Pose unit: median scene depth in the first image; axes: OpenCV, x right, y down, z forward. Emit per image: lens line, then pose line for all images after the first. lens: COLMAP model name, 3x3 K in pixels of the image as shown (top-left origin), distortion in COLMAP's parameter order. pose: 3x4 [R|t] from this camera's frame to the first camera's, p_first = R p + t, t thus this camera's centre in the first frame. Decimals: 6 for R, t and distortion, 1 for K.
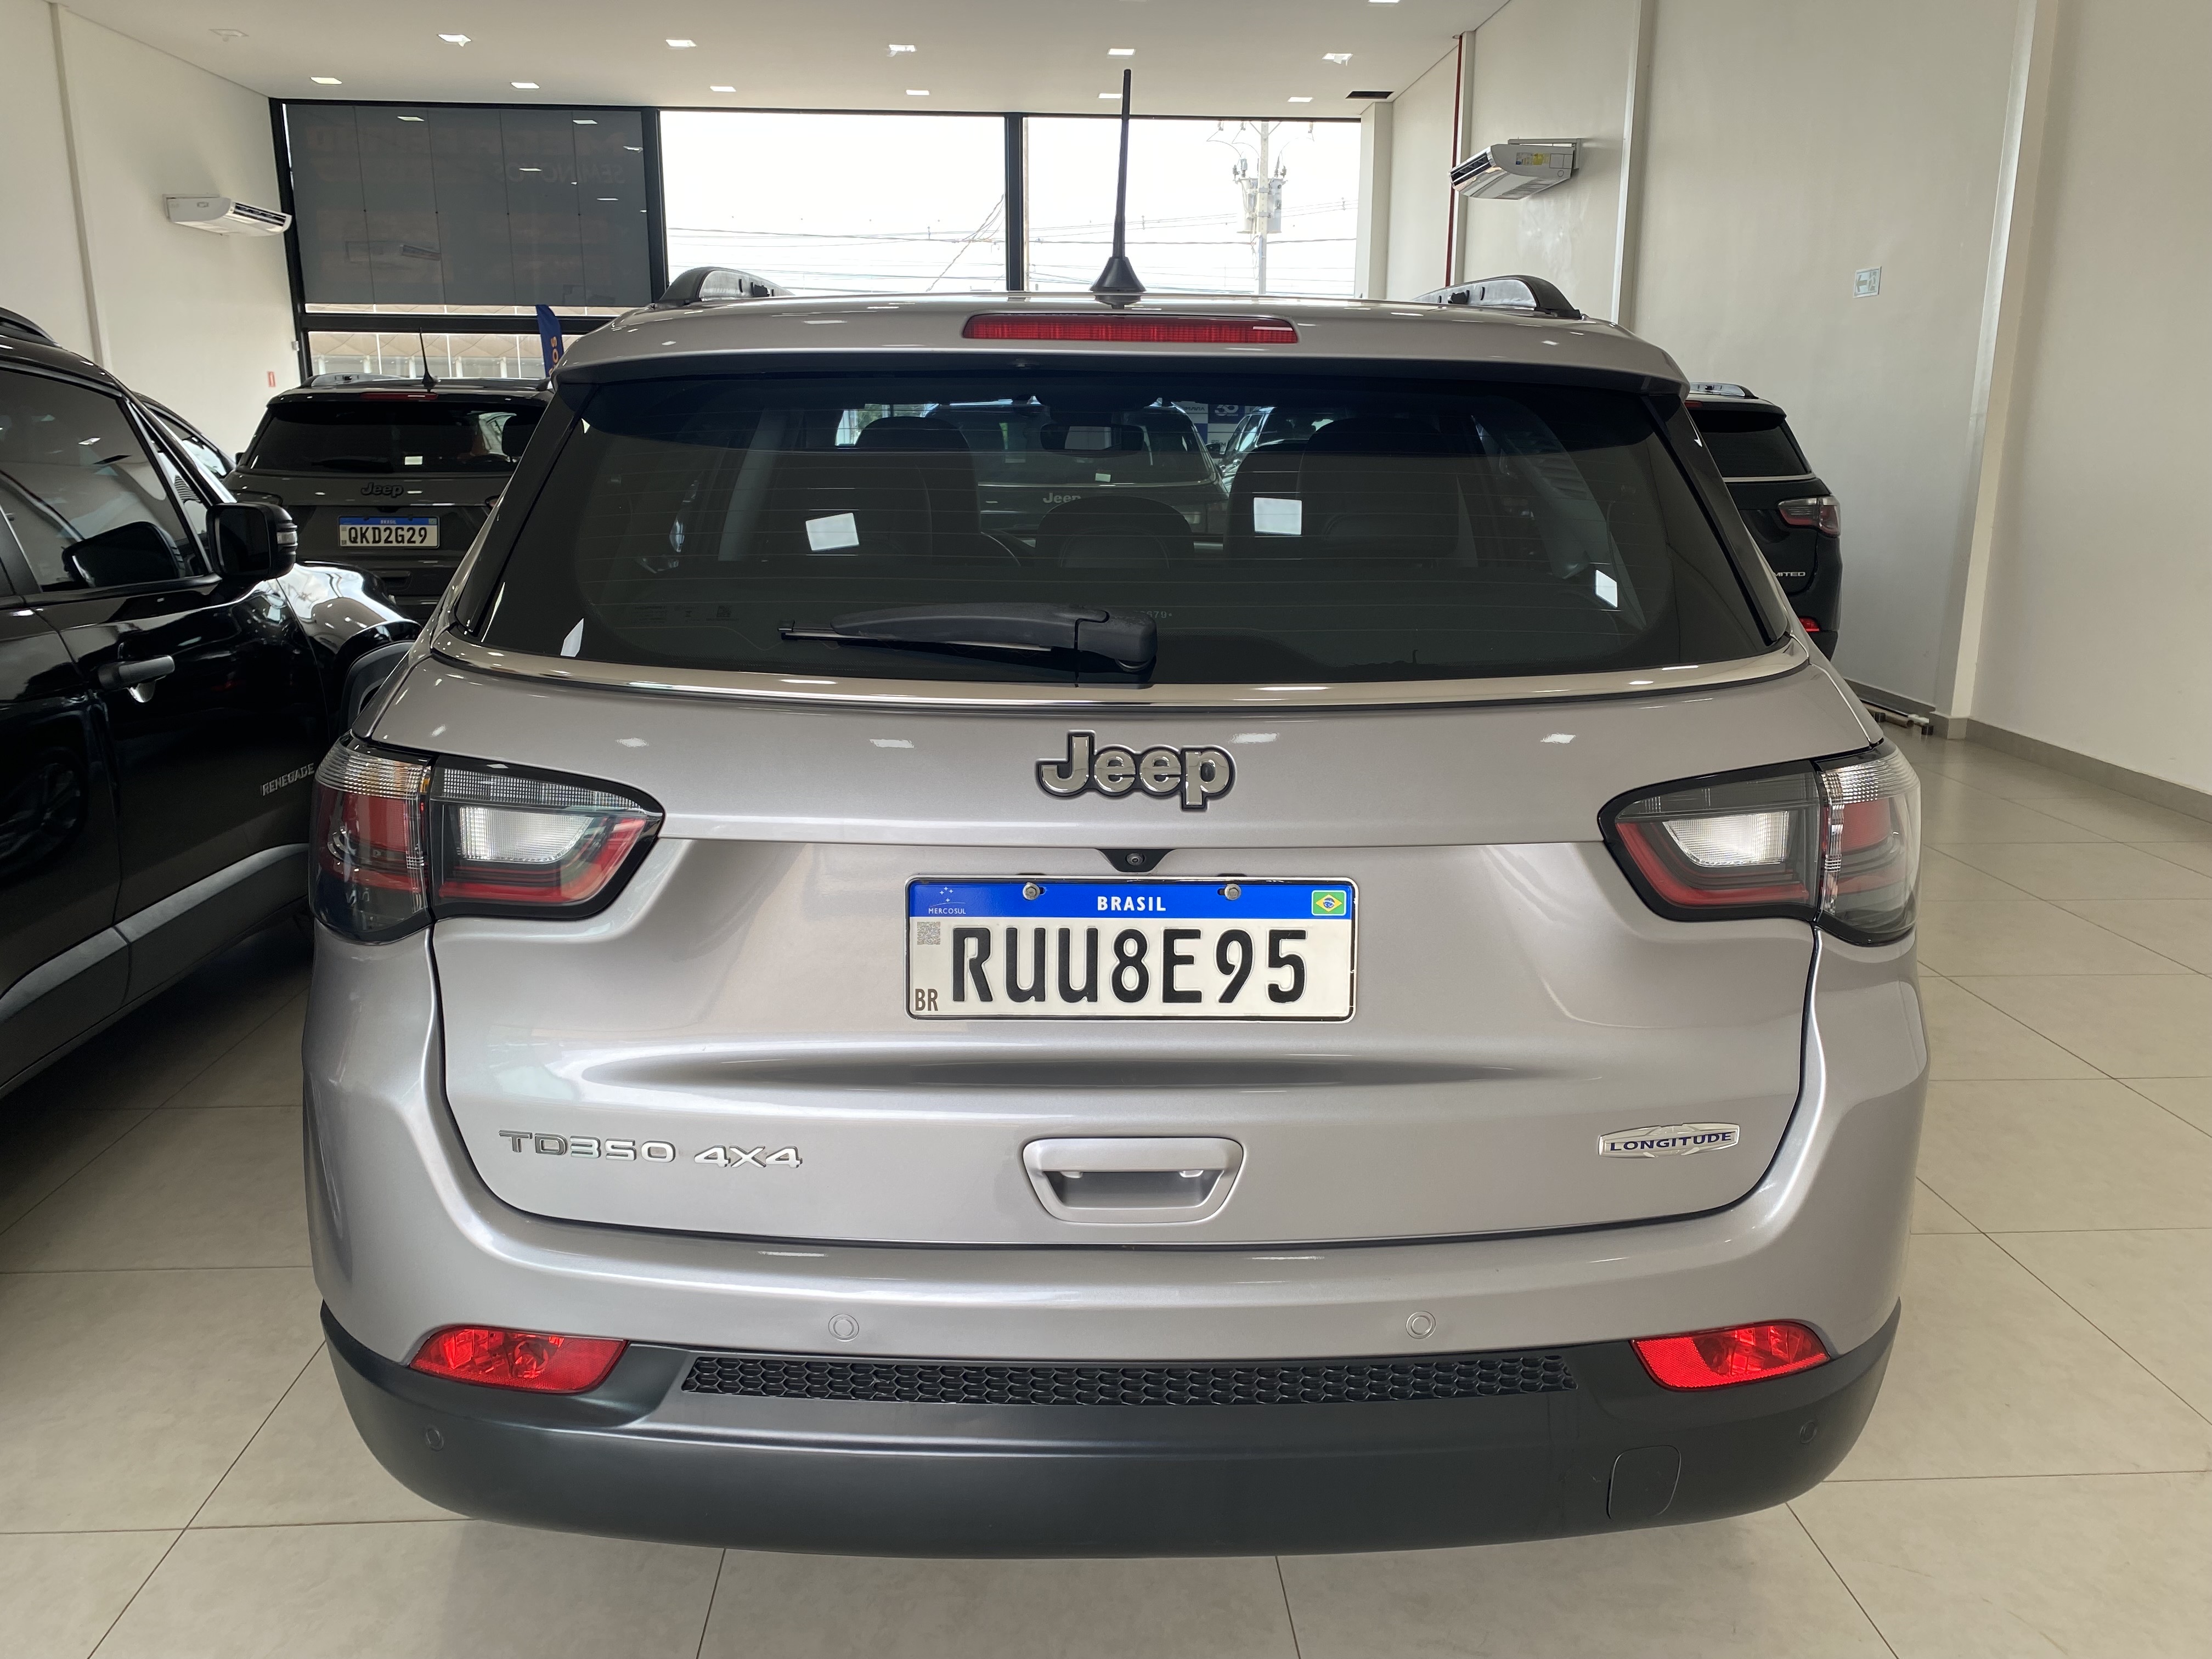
lens RADIAL K [[1698.5, 0, 1114.0], [0, 1698.5, 829.3], [0, 0, 1]] dist [0.023659, -0.012816]
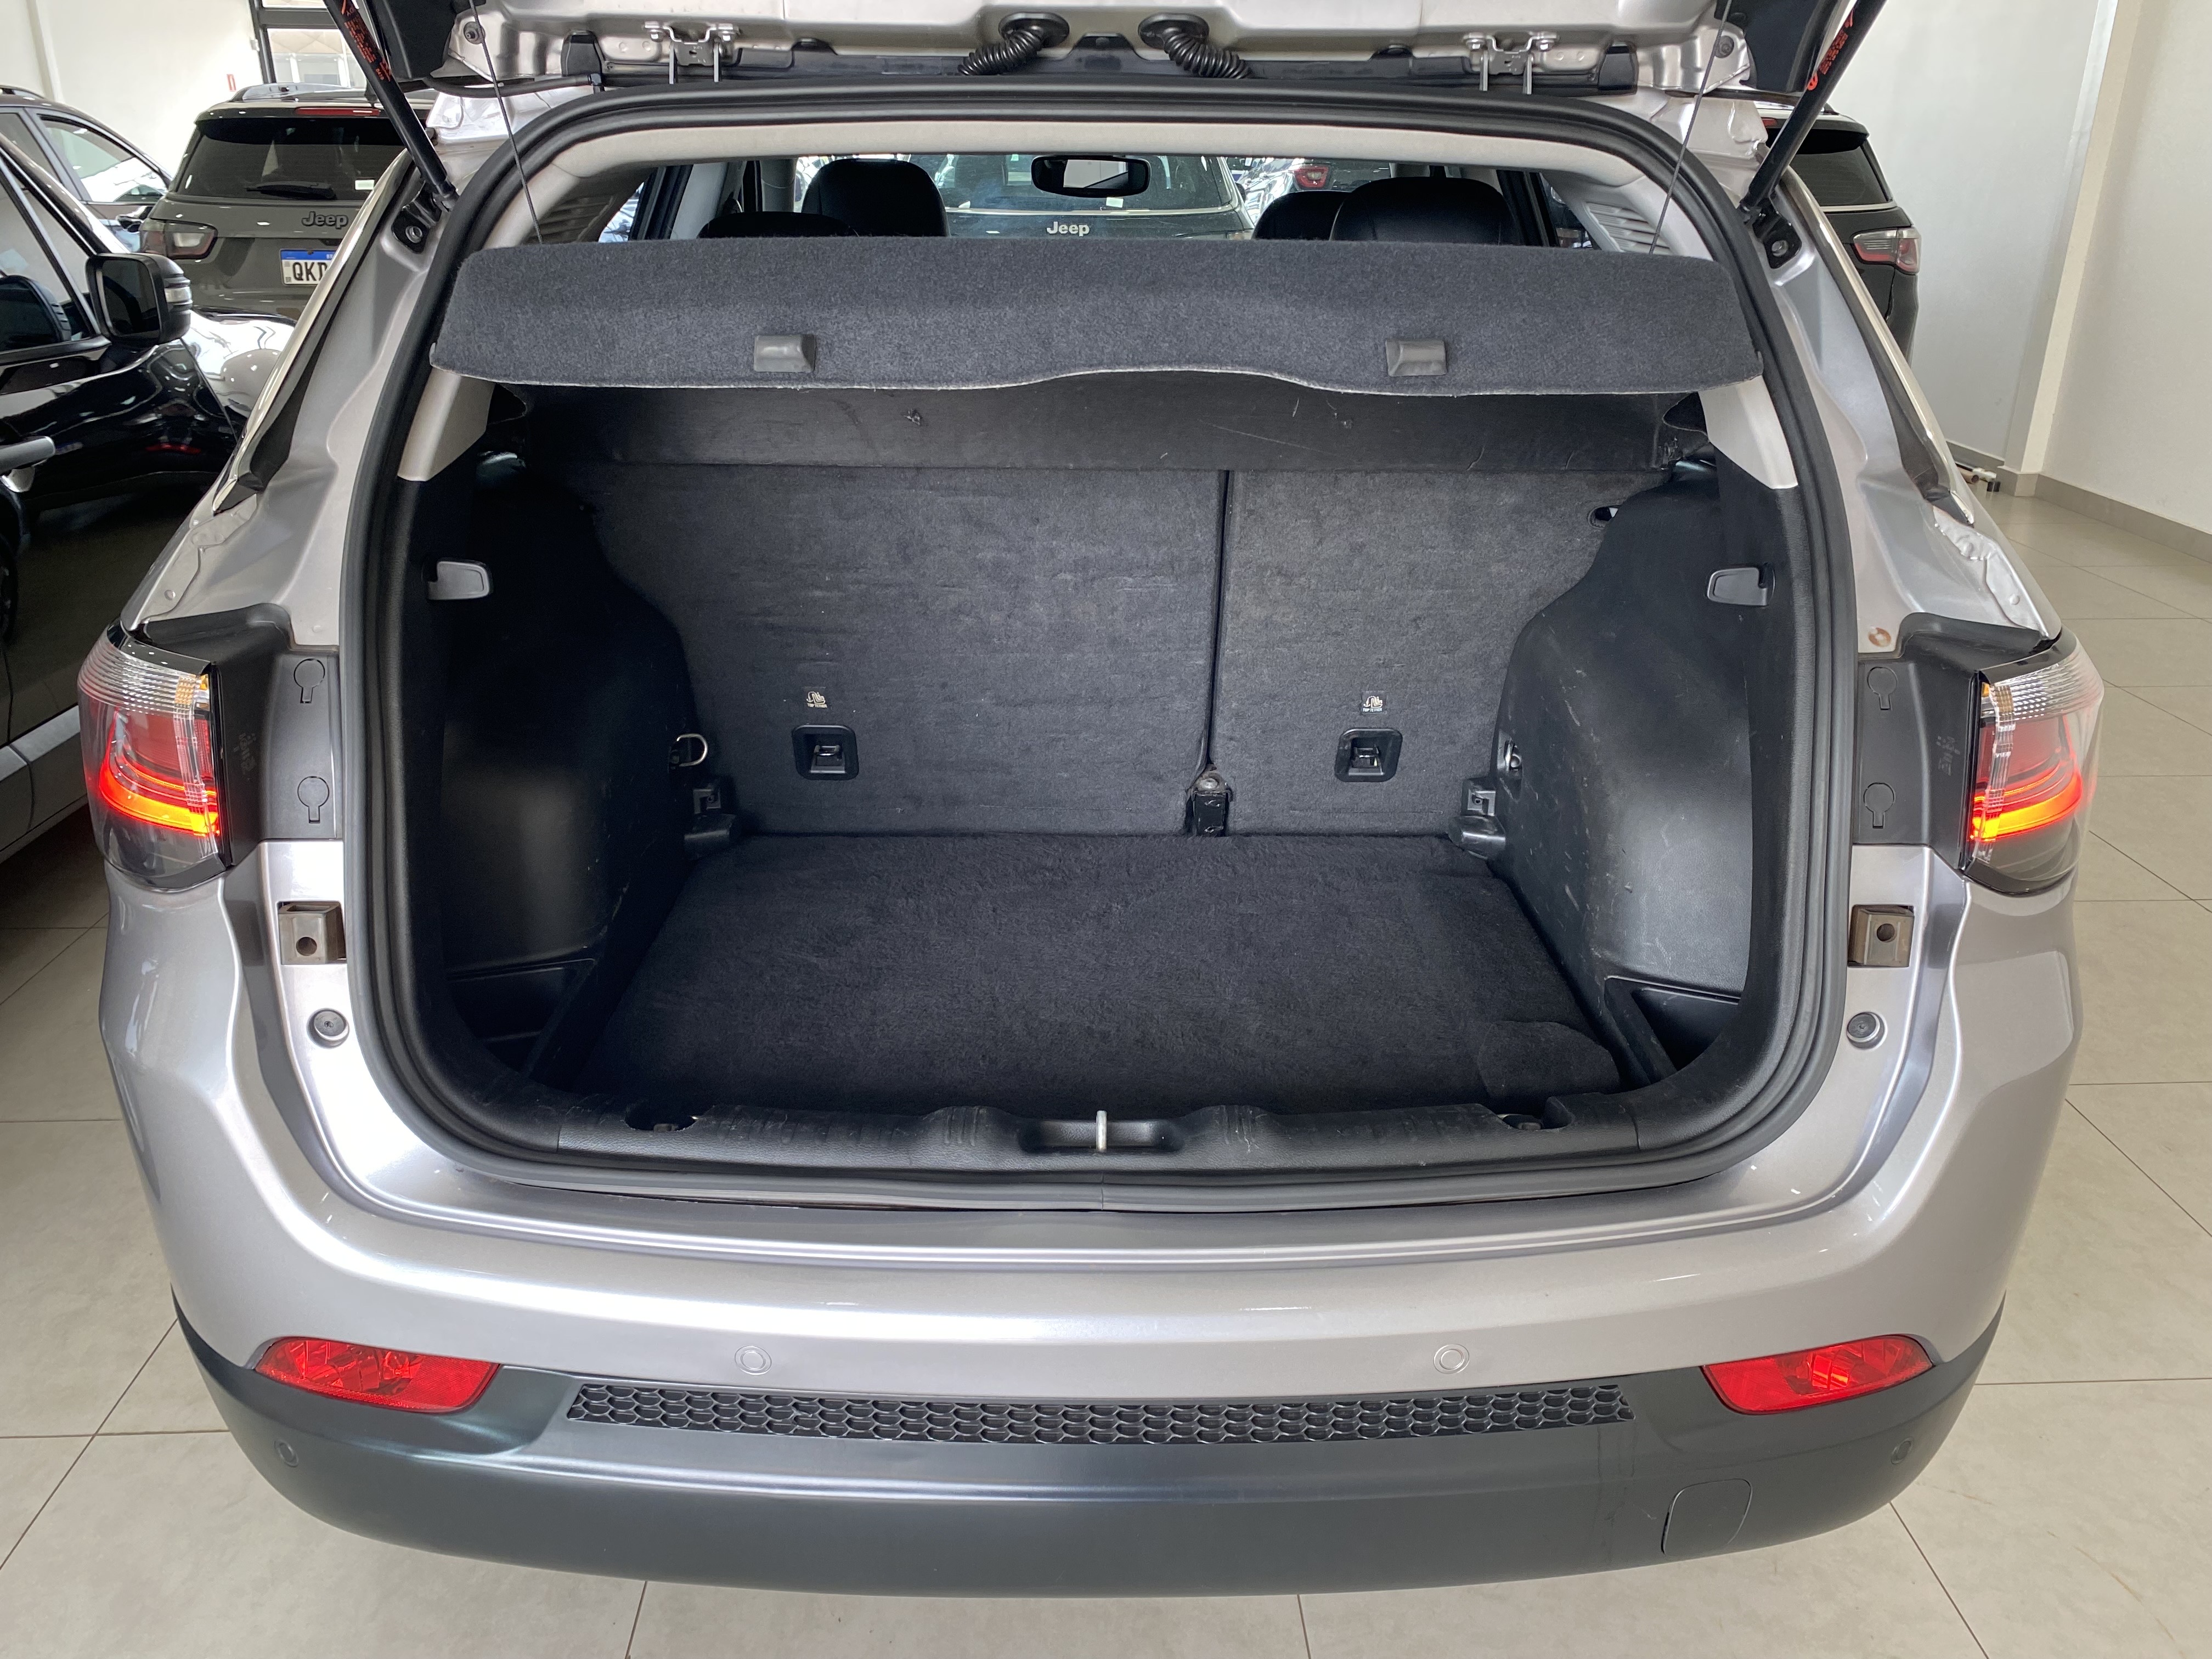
lens RADIAL K [[1698.5, 0, 1114.0], [0, 1698.5, 829.3], [0, 0, 1]] dist [0.023659, -0.012816]
pose [[0.999937, 0.004951, -0.010048, 0.020243], [-0.003335, 0.987927, 0.154882, -0.078167], [0.010694, -0.154839, 0.987882, 0.190598]]
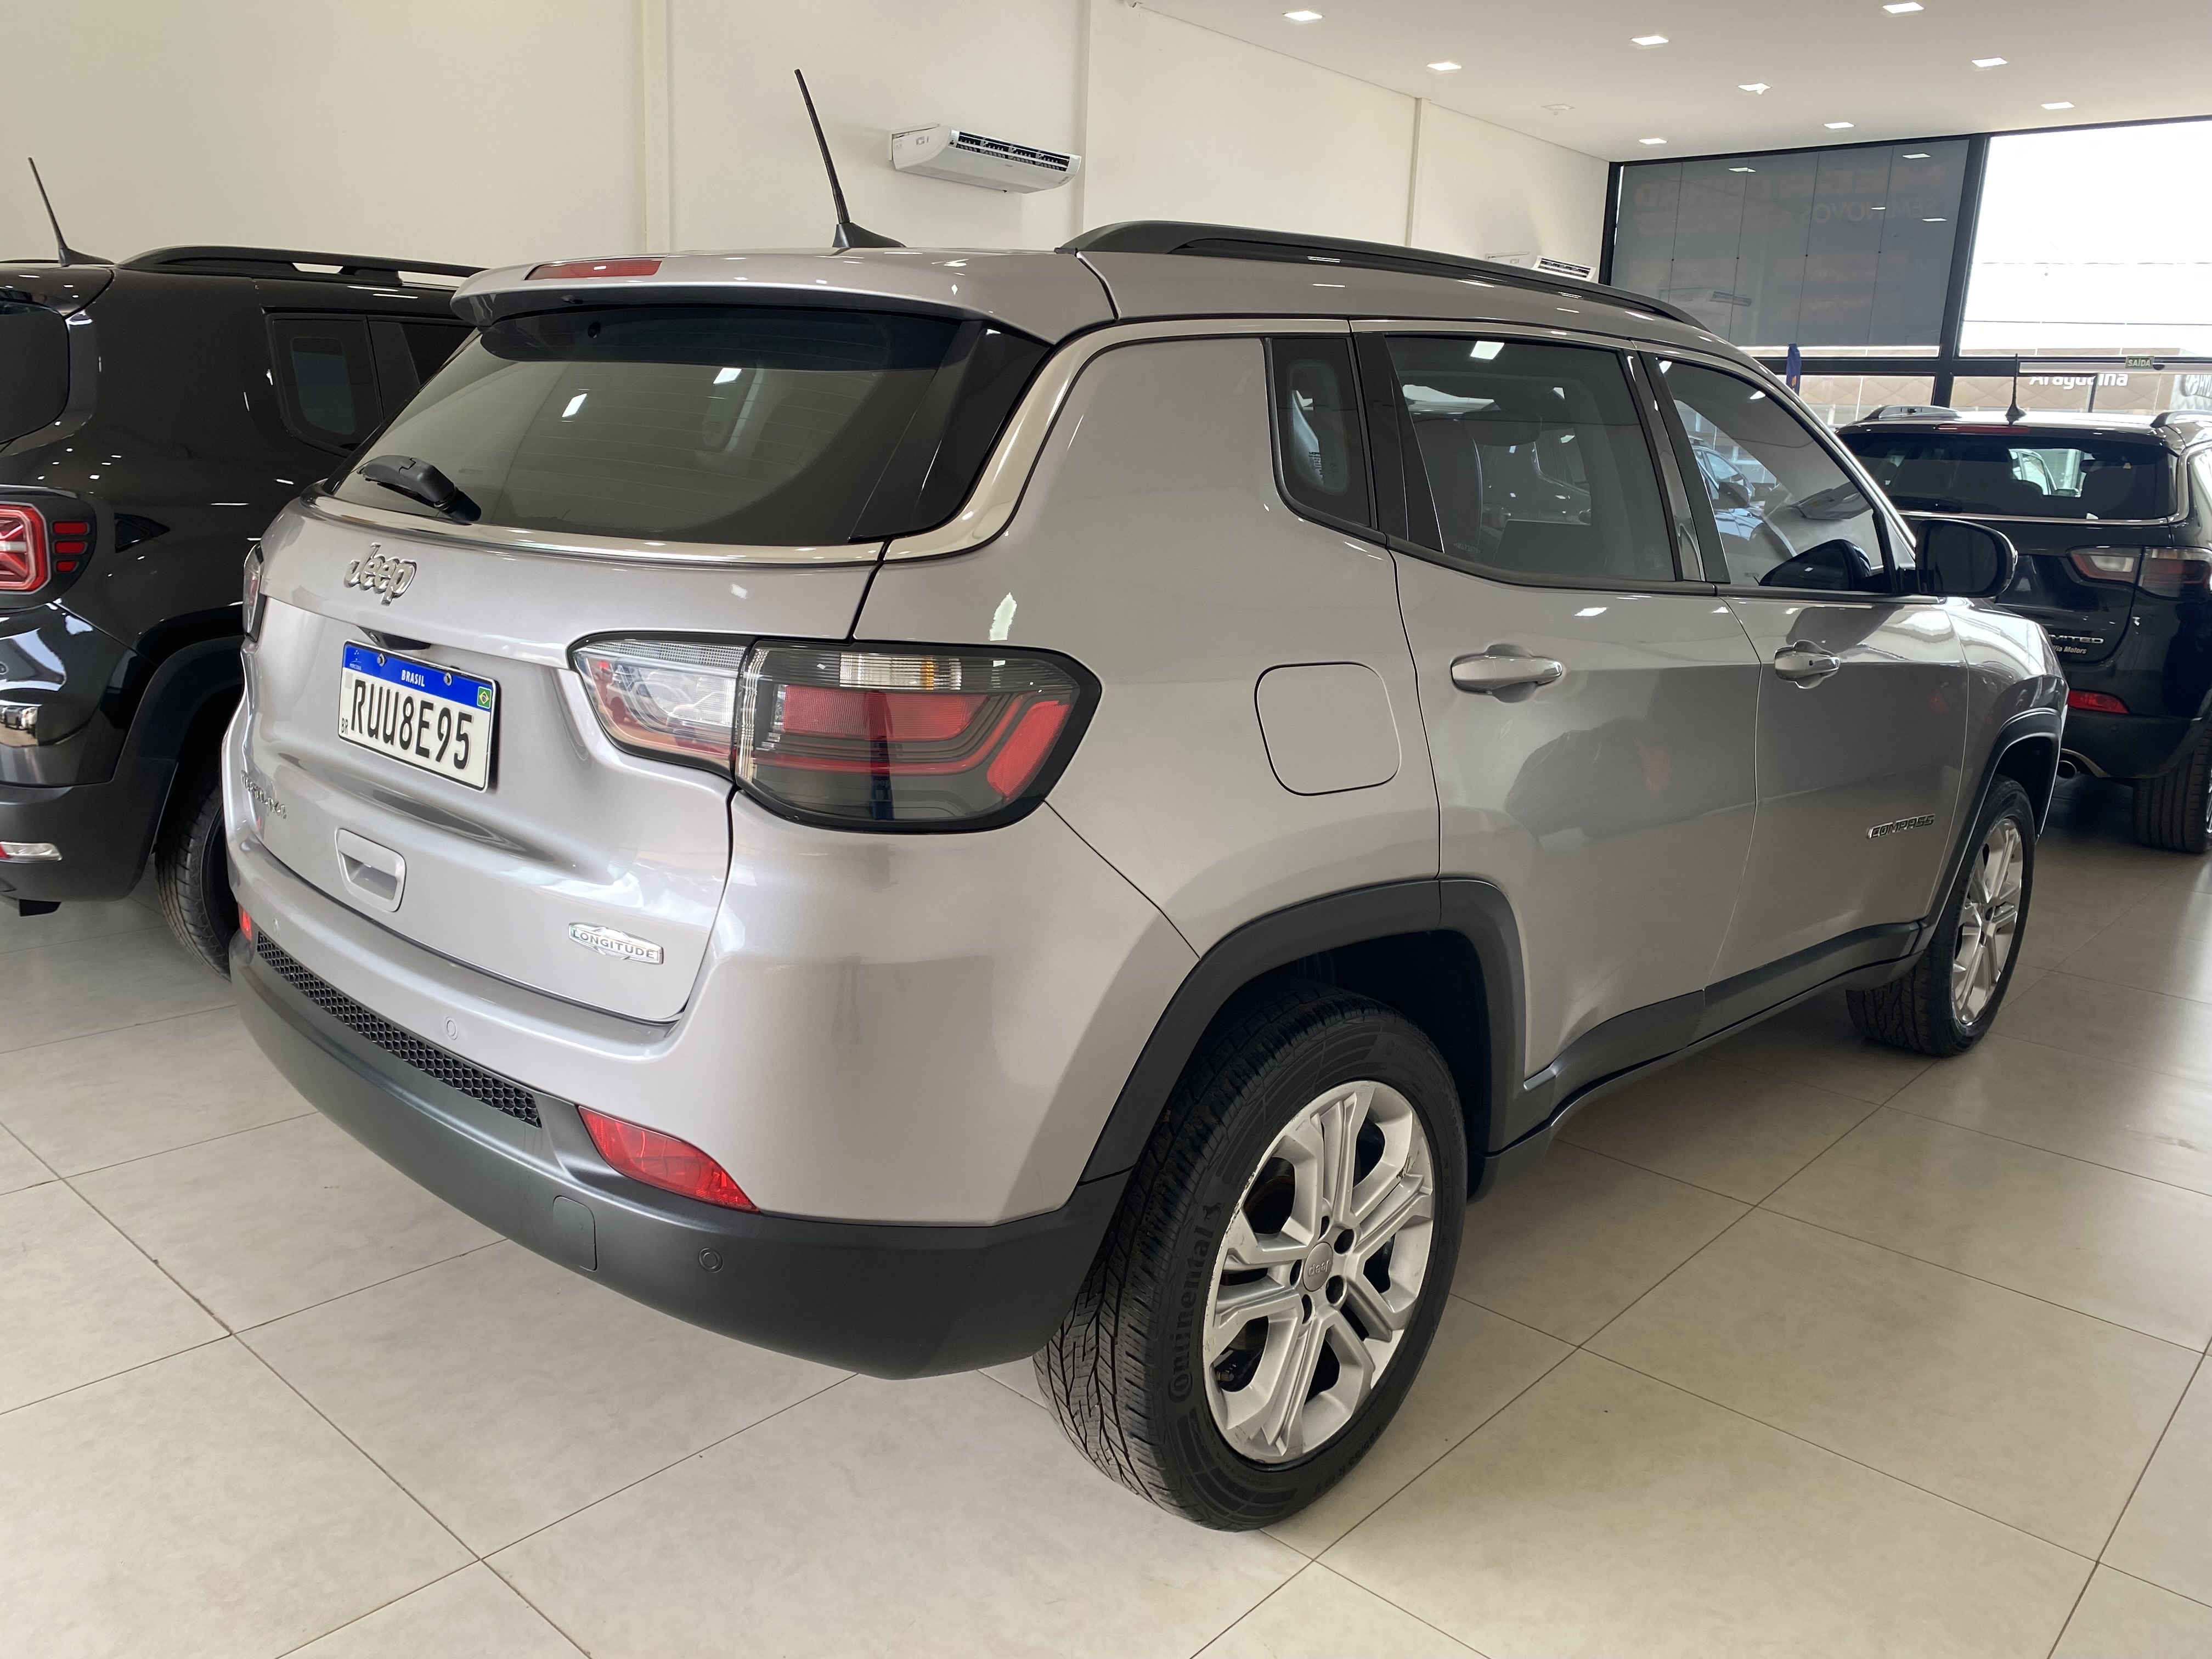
lens RADIAL K [[1698.5, 0, 1114.0], [0, 1698.5, 829.3], [0, 0, 1]] dist [0.023659, -0.012816]
pose [[0.702945, 0.184550, -0.686884, 1.371959], [-0.204380, 0.977431, 0.053454, -0.026140], [0.681247, 0.102811, 0.724798, 0.397597]]
